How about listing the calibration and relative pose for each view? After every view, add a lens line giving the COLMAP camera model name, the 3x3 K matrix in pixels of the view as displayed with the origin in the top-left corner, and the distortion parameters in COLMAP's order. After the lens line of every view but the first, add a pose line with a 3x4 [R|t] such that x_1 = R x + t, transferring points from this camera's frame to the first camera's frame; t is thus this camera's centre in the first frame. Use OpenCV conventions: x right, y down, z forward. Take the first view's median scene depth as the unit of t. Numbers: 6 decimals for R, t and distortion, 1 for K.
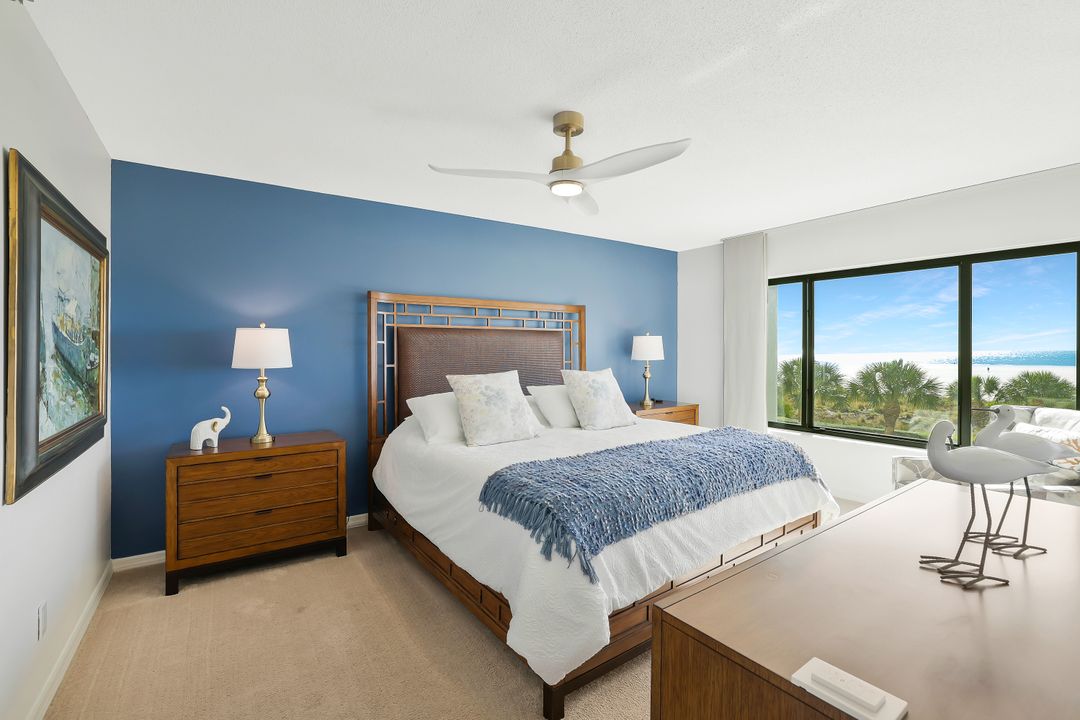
lens RADIAL K [[466.9, 0, 540.0], [0, 466.9, 360.0], [0, 0, 1]] dist [-0.000221, -0.000141]
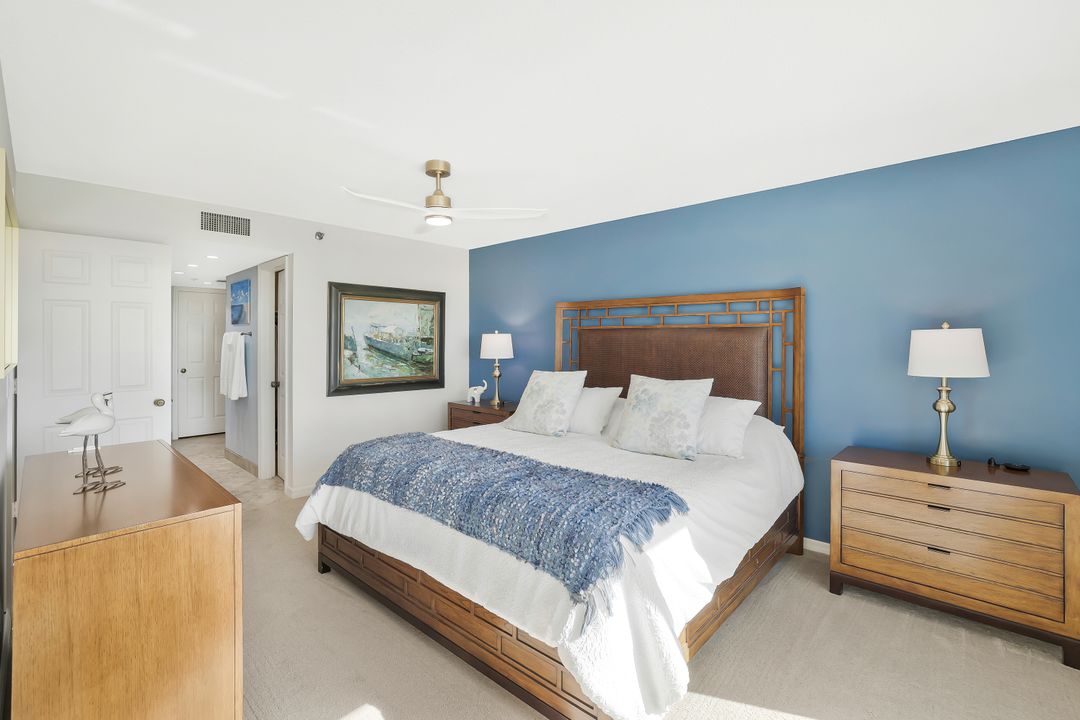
lens RADIAL K [[484.5, 0, 532.1], [0, 484.5, 347.9], [0, 0, 1]] dist [-0.028214, 0.015472]
pose [[0.223065, 0.006896, -0.974779, 1.017111], [-0.038854, 0.999243, -0.001822, -0.020633], [0.974029, 0.038280, 0.223164, 0.733756]]
